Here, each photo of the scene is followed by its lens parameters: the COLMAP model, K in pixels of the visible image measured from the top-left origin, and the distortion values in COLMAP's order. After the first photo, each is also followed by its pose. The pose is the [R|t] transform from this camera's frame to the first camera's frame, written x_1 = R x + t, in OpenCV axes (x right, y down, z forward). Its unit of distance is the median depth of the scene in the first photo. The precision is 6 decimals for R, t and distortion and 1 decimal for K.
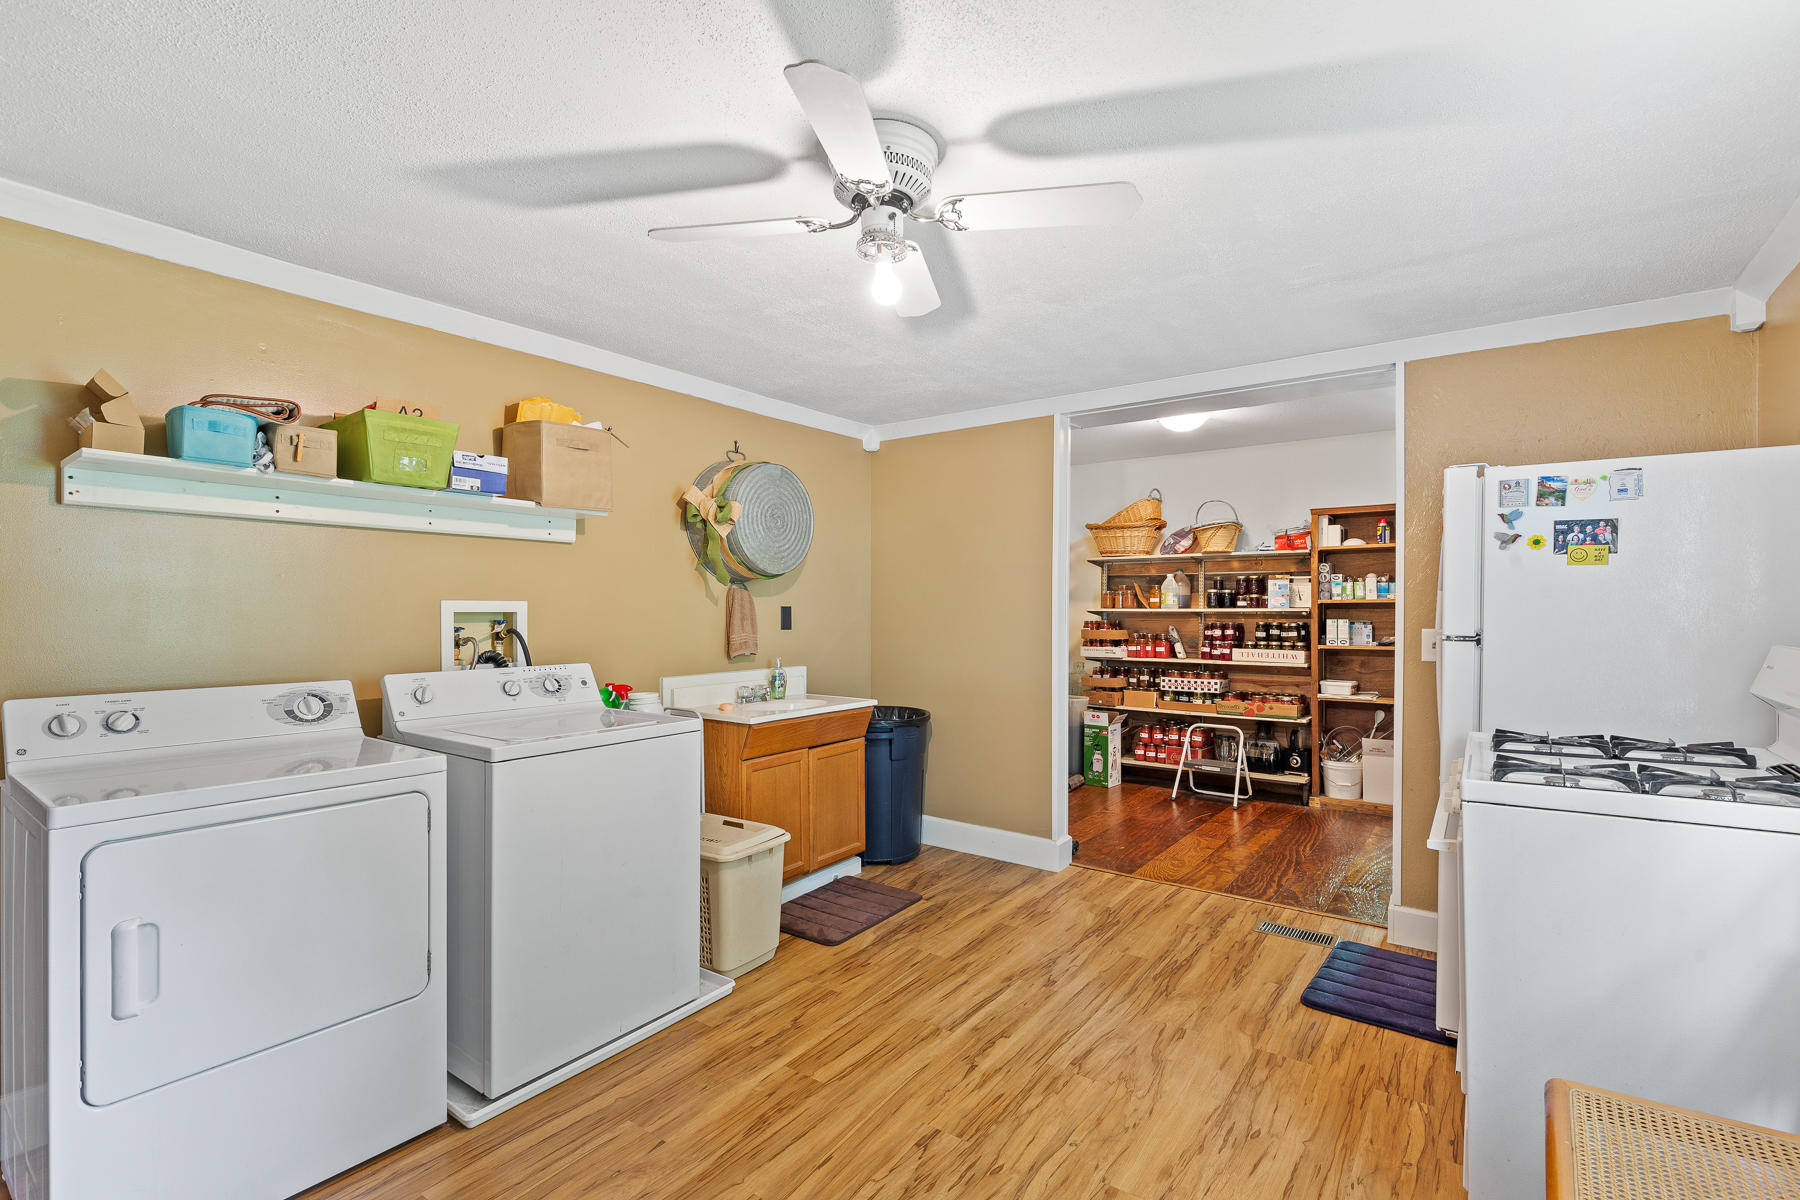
lens RADIAL K [[830.8, 0, 900.2], [0, 830.8, 605.0], [0, 0, 1]] dist [-0.000819, -0.000018]
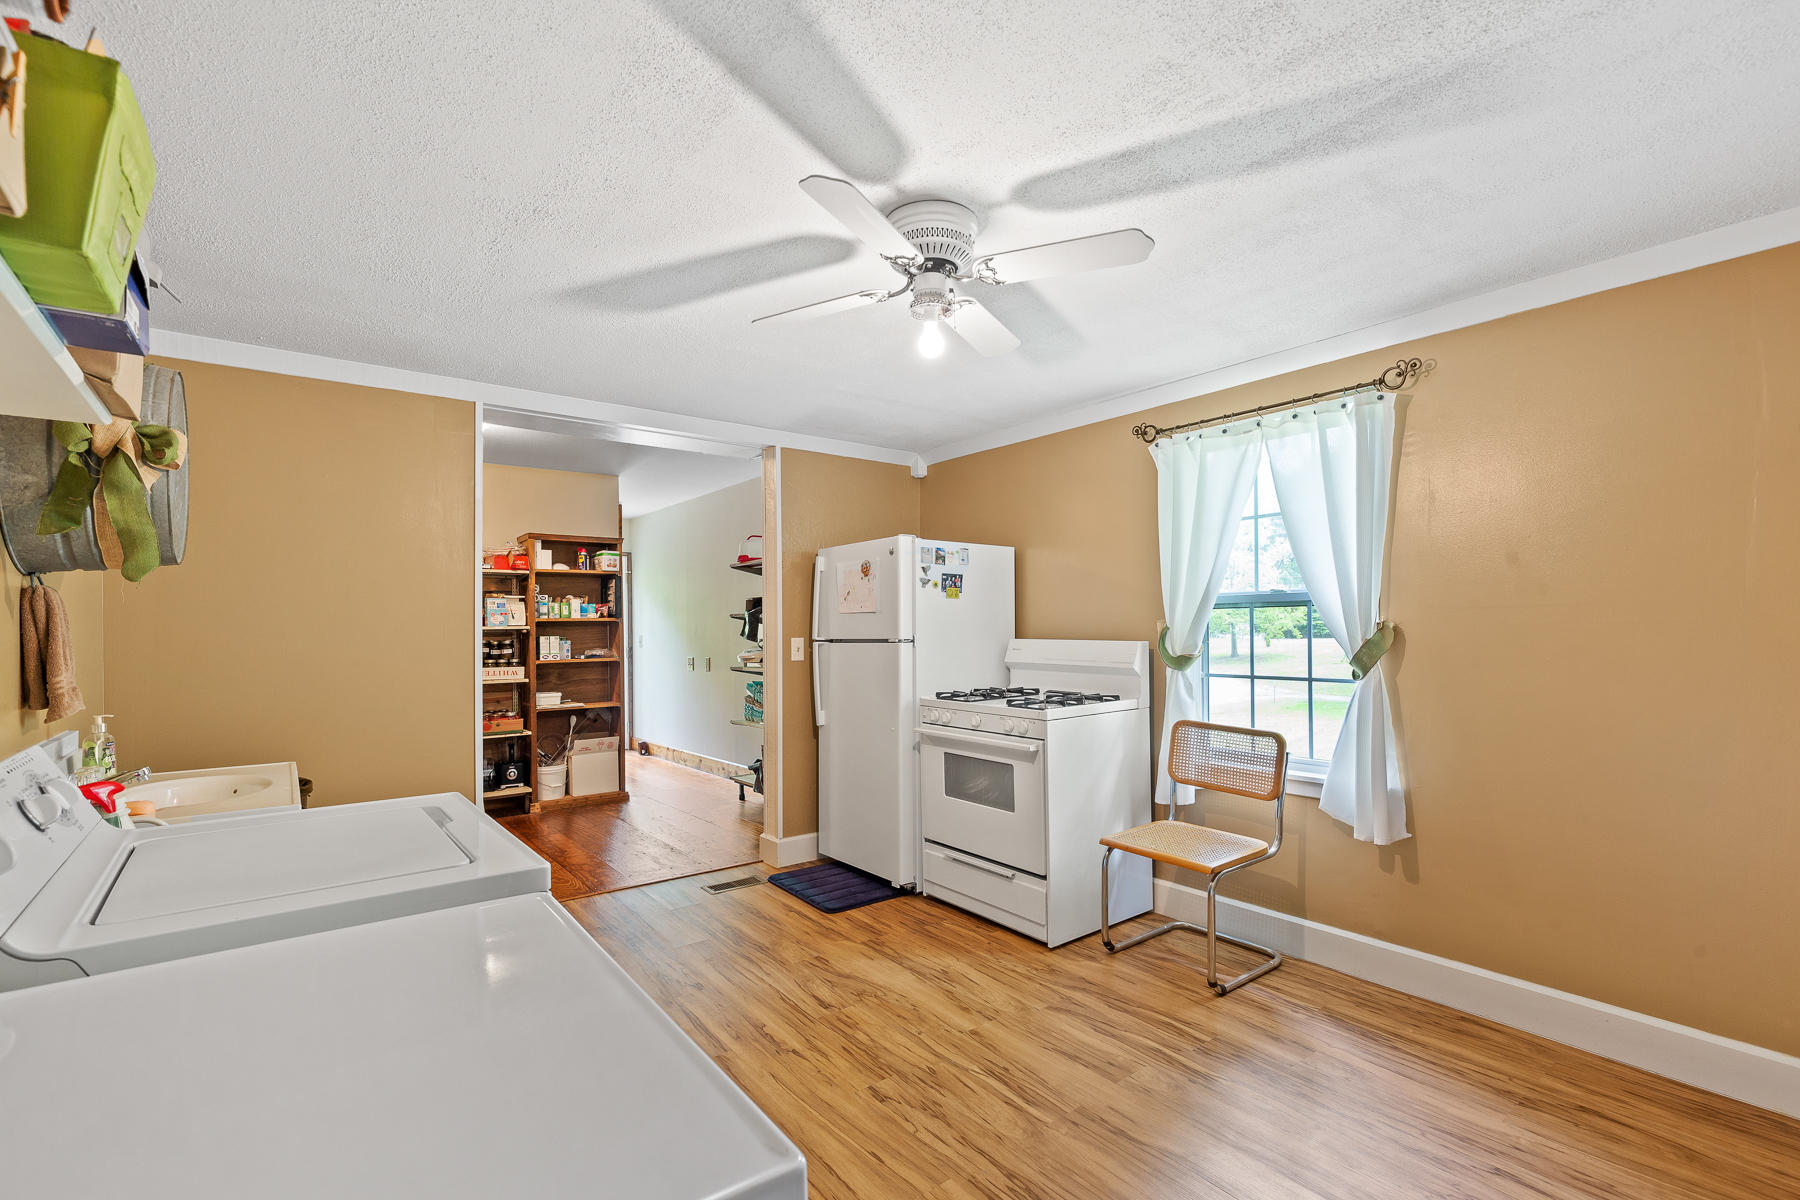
lens RADIAL K [[830.8, 0, 904.5], [0, 830.8, 609.0], [0, 0, 1]] dist [-0.000819, -0.000018]
pose [[0.263558, 0.019453, 0.964447, -0.415427], [0.002185, 0.999782, -0.020763, 0.005476], [-0.964641, 0.007579, 0.263458, 0.264259]]
